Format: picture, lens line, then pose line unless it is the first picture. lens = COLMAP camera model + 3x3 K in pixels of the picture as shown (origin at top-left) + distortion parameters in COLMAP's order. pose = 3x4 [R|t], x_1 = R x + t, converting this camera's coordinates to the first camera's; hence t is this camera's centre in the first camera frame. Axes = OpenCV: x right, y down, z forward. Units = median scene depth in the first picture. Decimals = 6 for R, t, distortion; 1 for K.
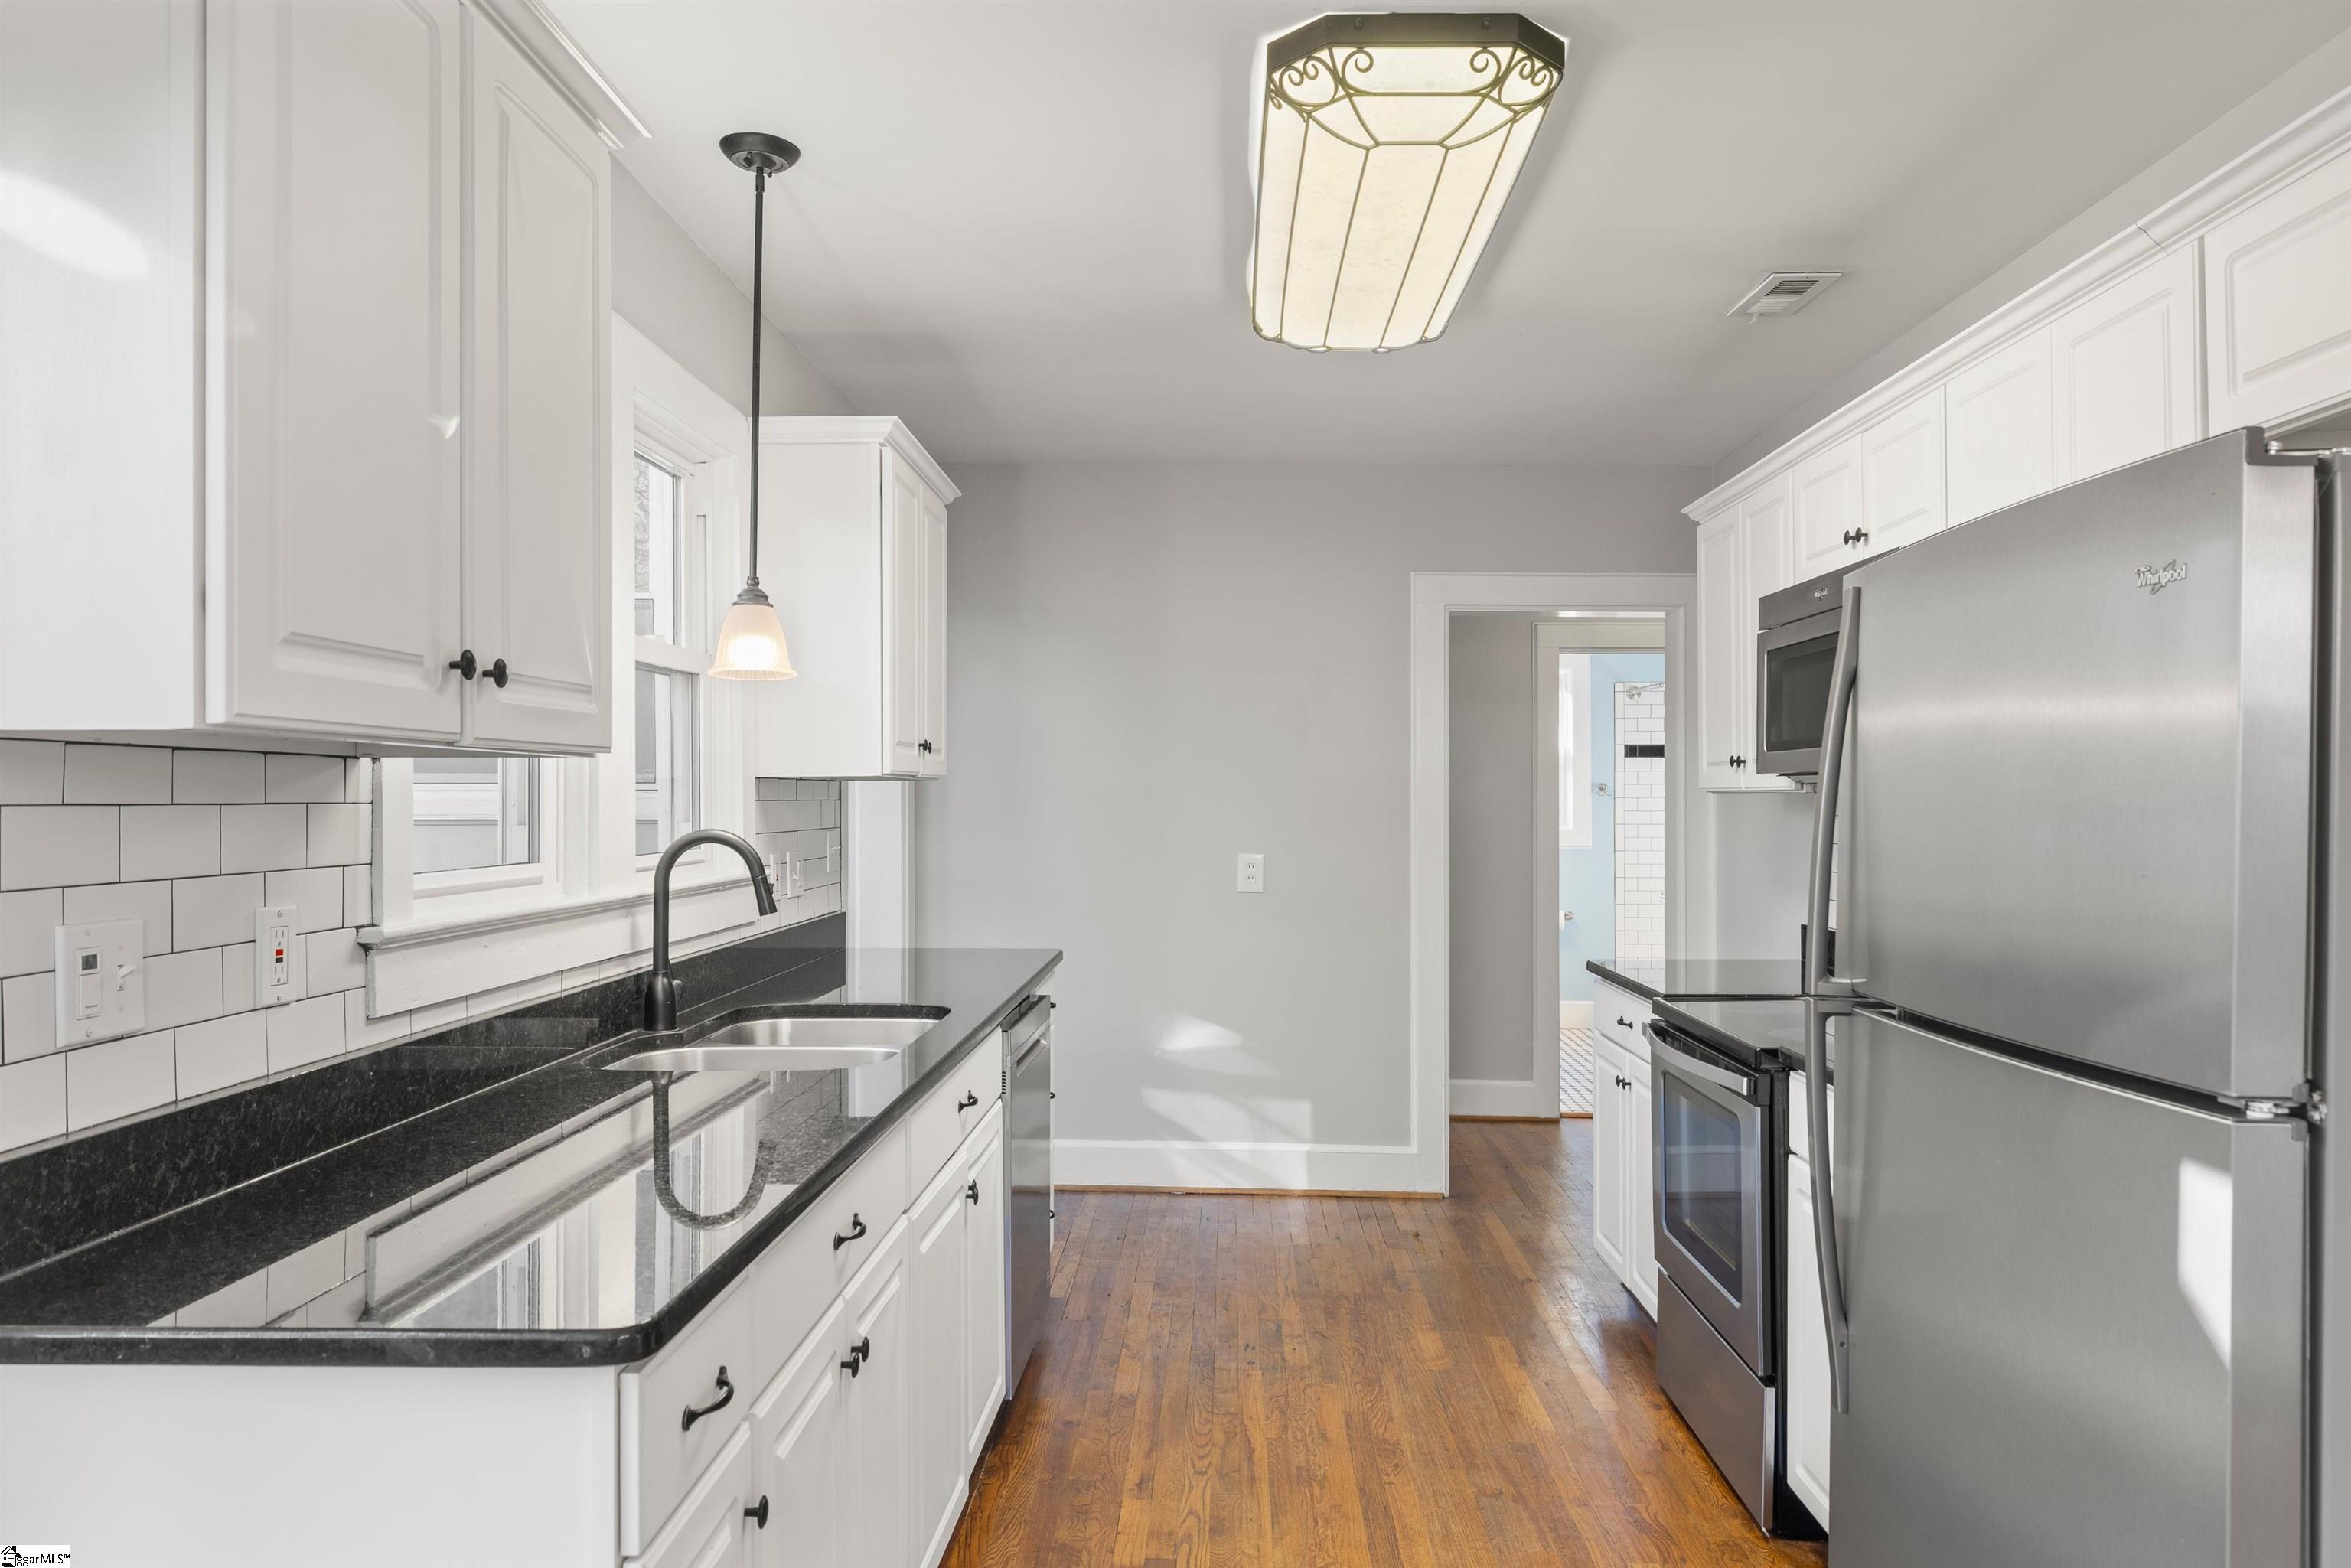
lens RADIAL K [[1562.1, 0, 1173.1], [0, 1562.1, 791.2], [0, 0, 1]] dist [0.013219, -0.013143]
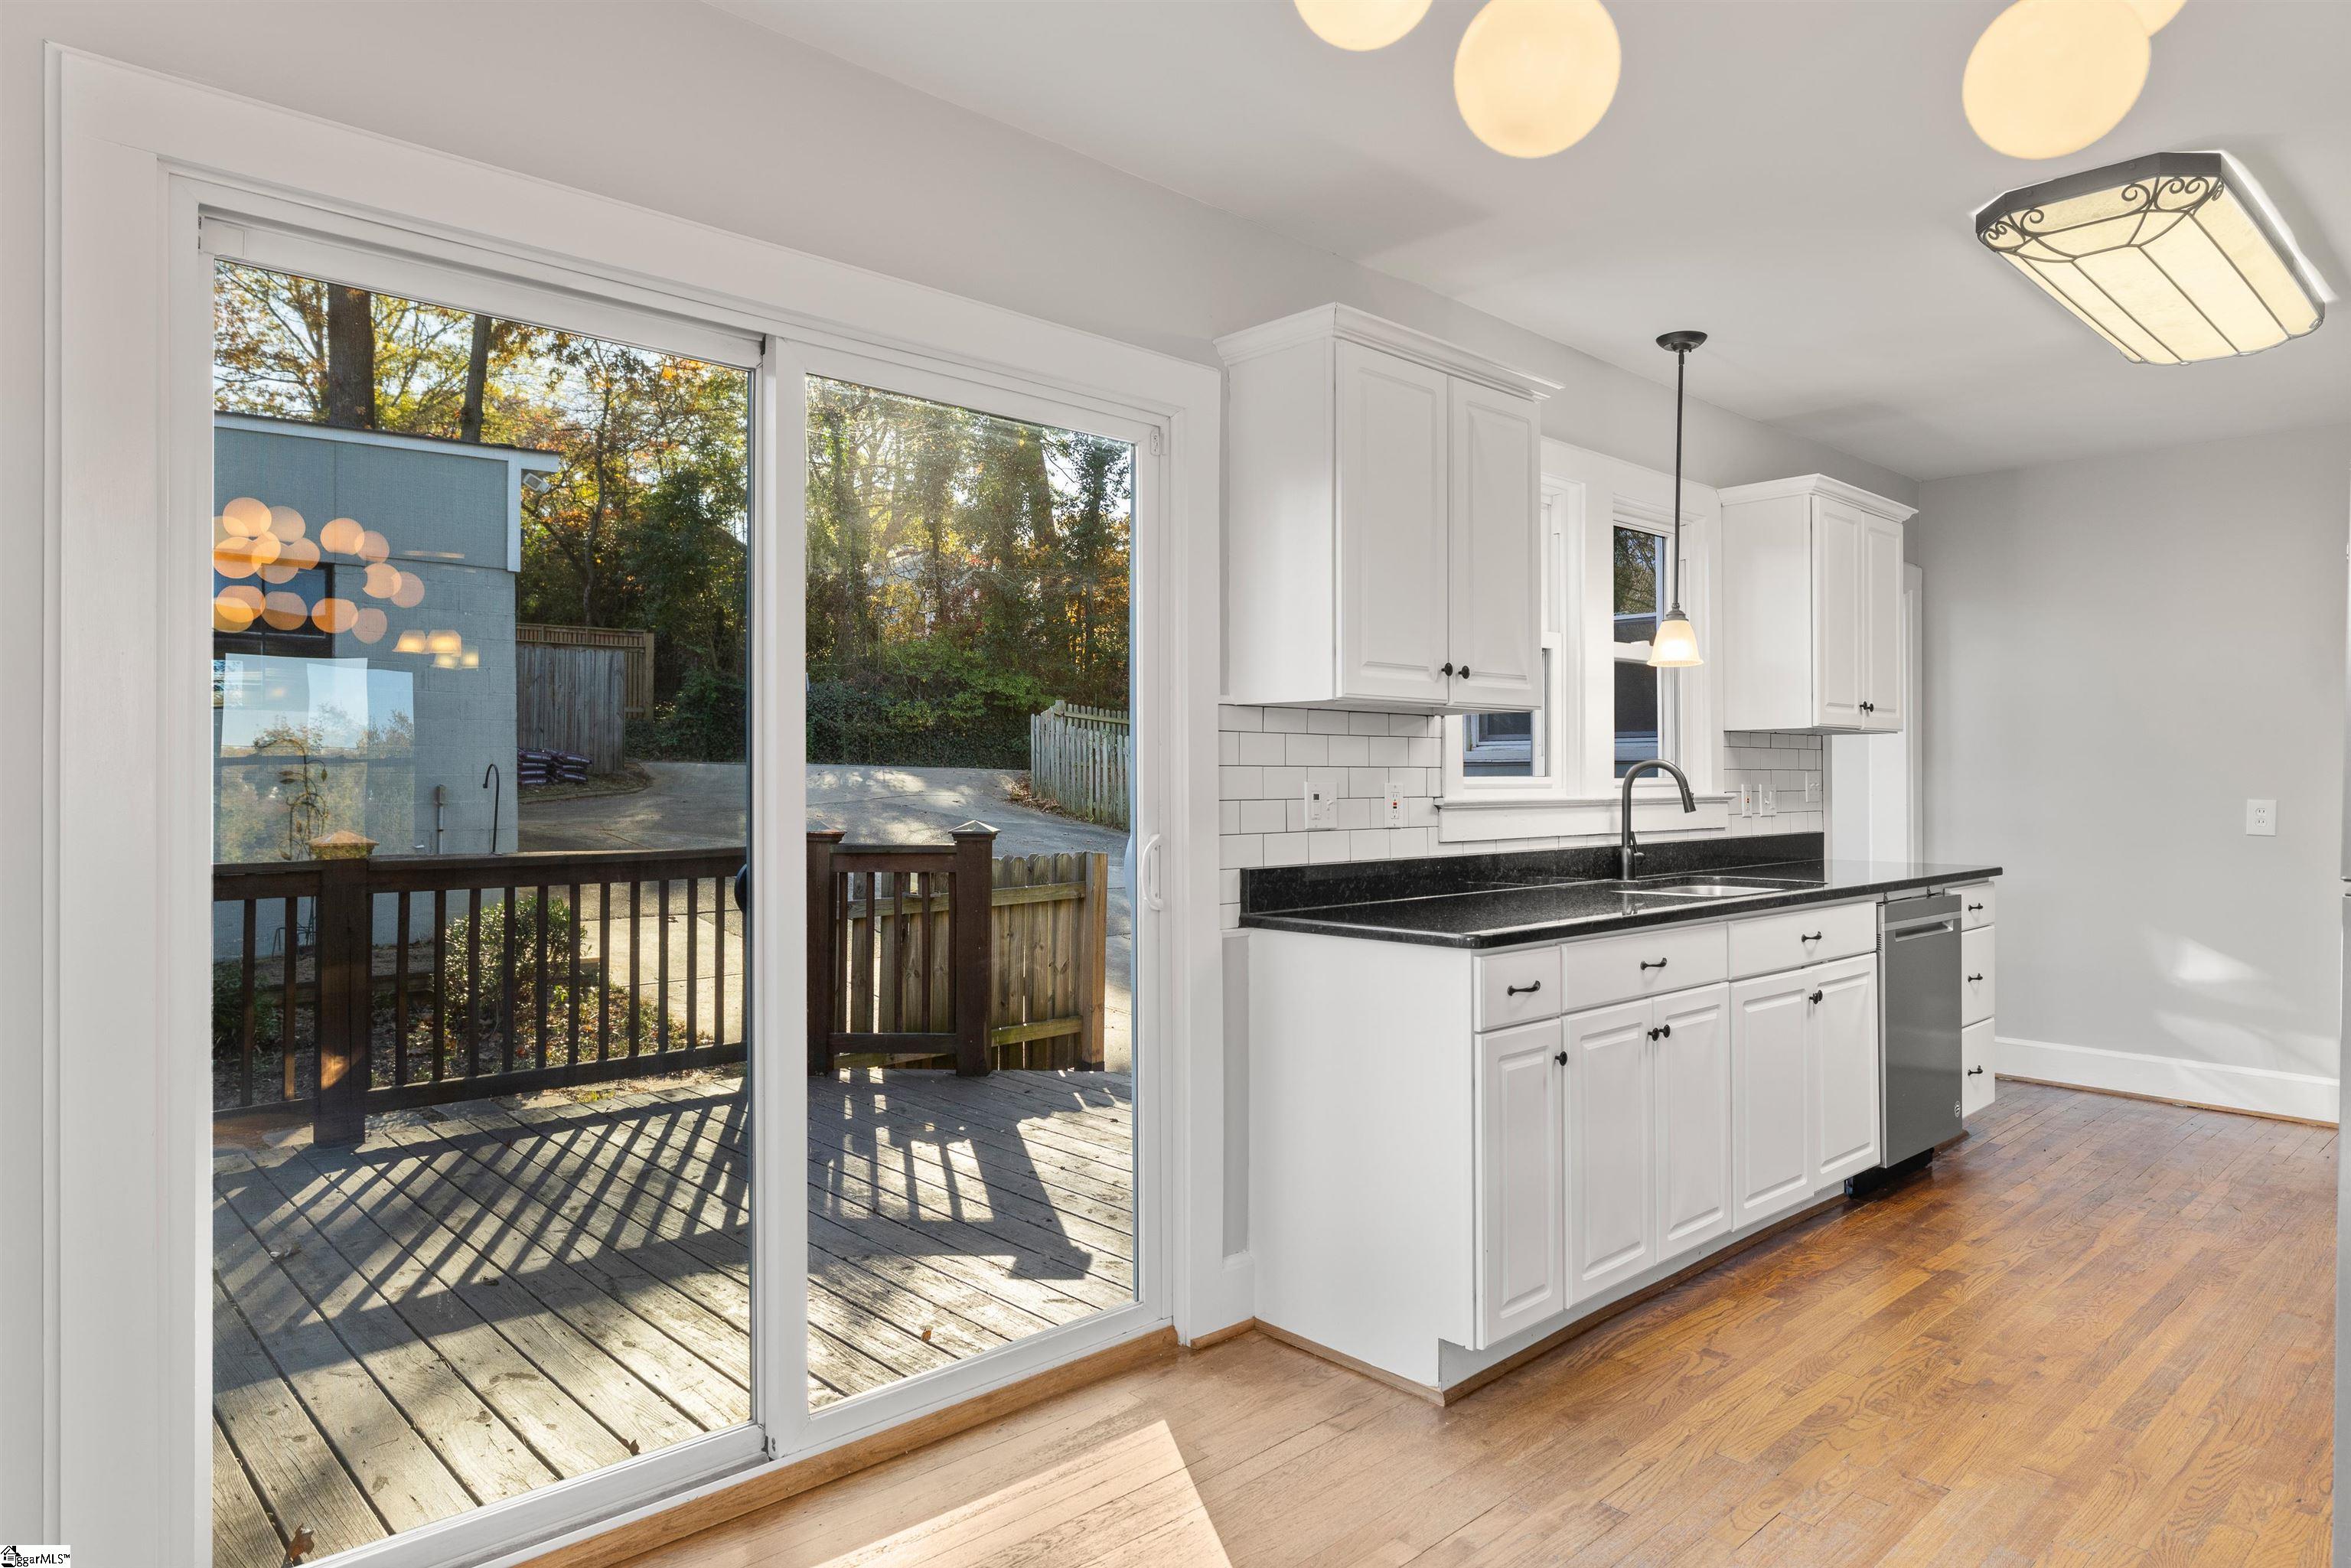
lens RADIAL K [[1427.7, 0, 1192.0], [0, 1427.7, 778.0], [0, 0, 1]] dist [0.008659, 0.004572]
pose [[0.715236, -0.000719, -0.698883, 0.393548], [0.003373, 0.999991, 0.002423, 0.037770], [0.698875, -0.004091, 0.715232, -0.397482]]
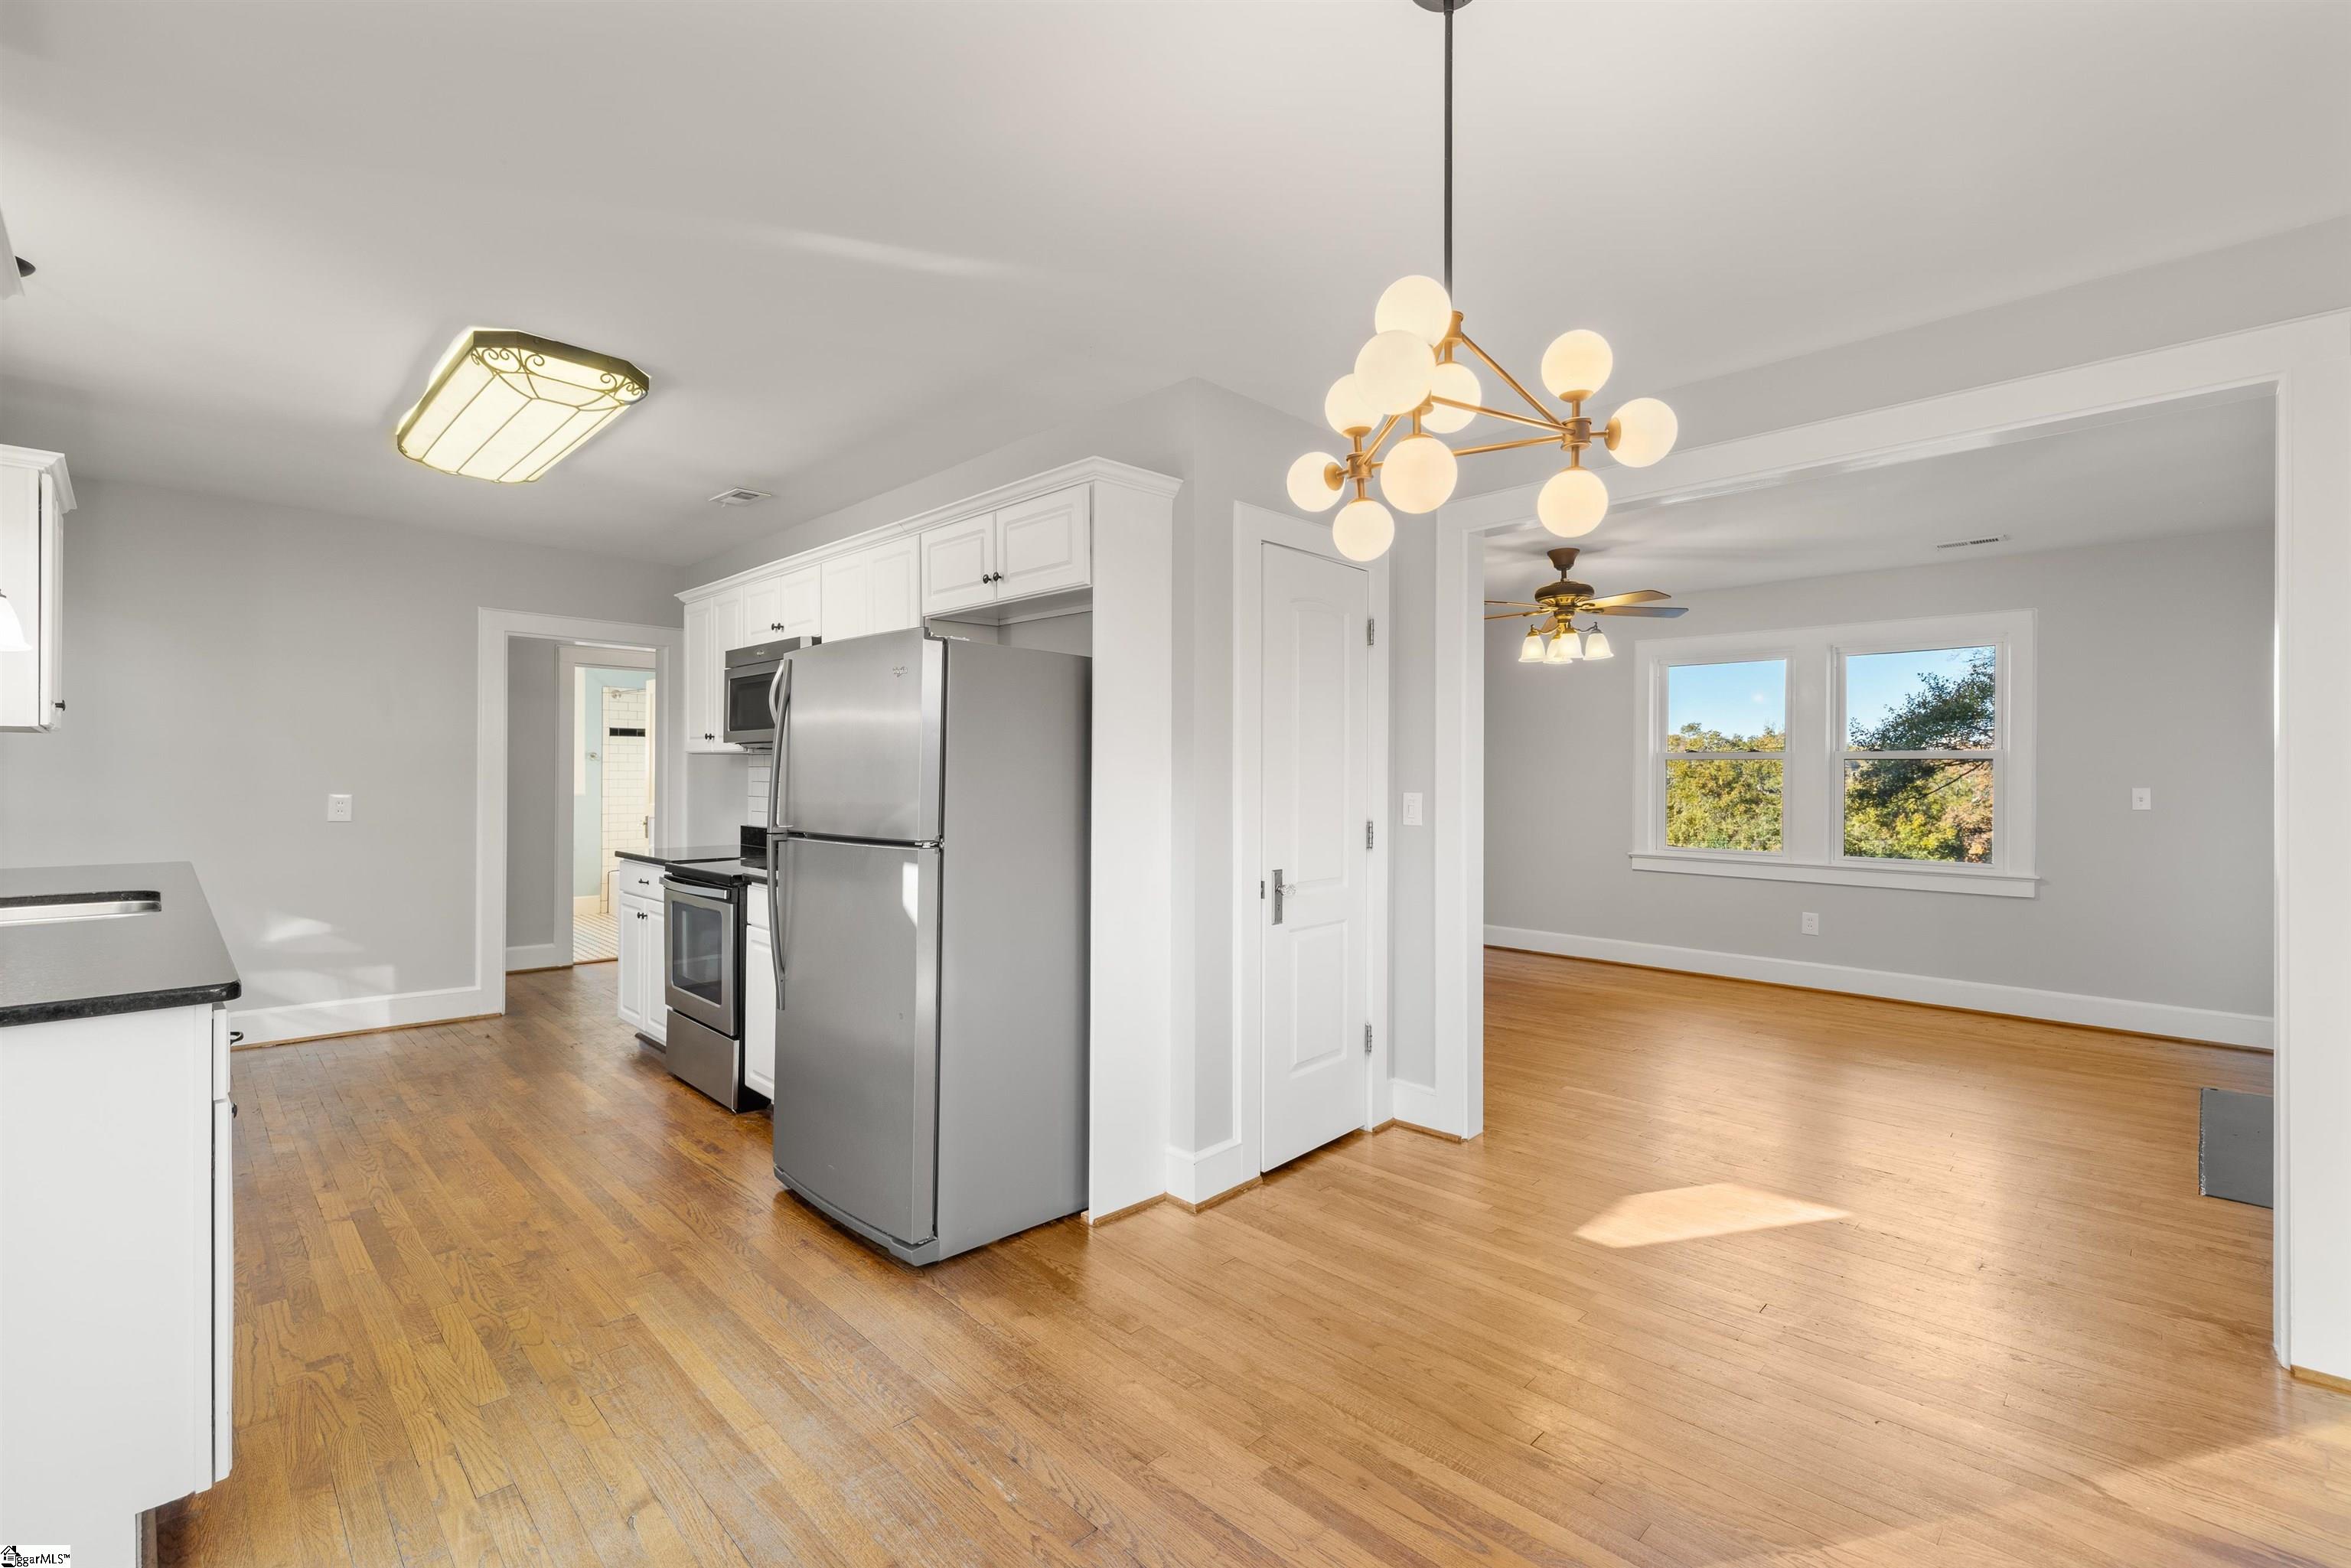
lens RADIAL K [[1037.9, 0, 1210.2], [0, 1037.9, 774.2], [0, 0, 1]] dist [-0.002485, 0.001803]
pose [[0.671694, 0.003404, 0.740821, -0.212221], [-0.008446, 0.999960, 0.003063, 0.023315], [-0.740780, -0.008314, 0.671696, -0.373021]]
